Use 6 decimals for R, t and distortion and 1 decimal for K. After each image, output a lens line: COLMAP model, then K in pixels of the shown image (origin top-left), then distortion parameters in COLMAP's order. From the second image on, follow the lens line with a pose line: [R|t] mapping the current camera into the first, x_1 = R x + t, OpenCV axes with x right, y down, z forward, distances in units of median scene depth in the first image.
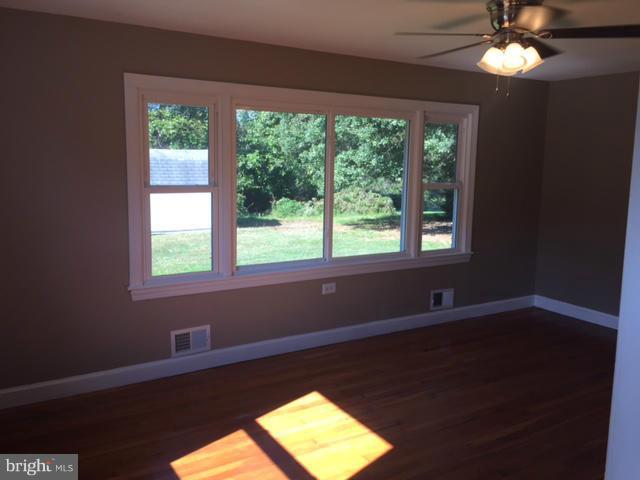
lens RADIAL K [[559.6, 0, 309.1], [0, 559.6, 235.9], [0, 0, 1]] dist [0.087323, -0.089991]
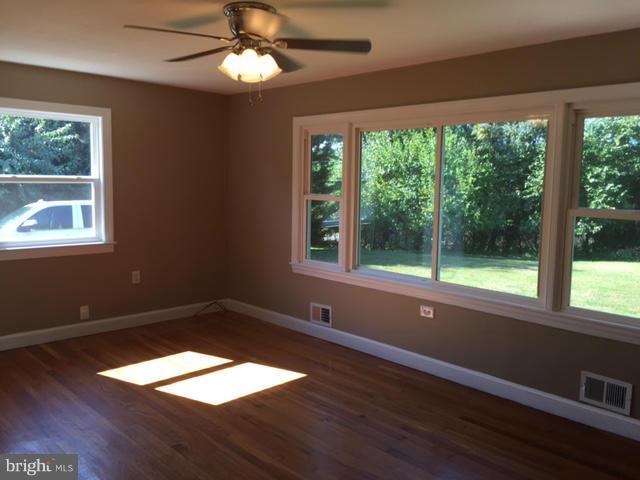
lens RADIAL K [[559.6, 0, 309.1], [0, 559.6, 235.9], [0, 0, 1]] dist [0.087323, -0.089991]
pose [[0.203642, 0.096983, -0.974230, 1.010037], [-0.145571, 0.987020, 0.067828, -0.075410], [0.968163, 0.128007, 0.215117, 0.661493]]
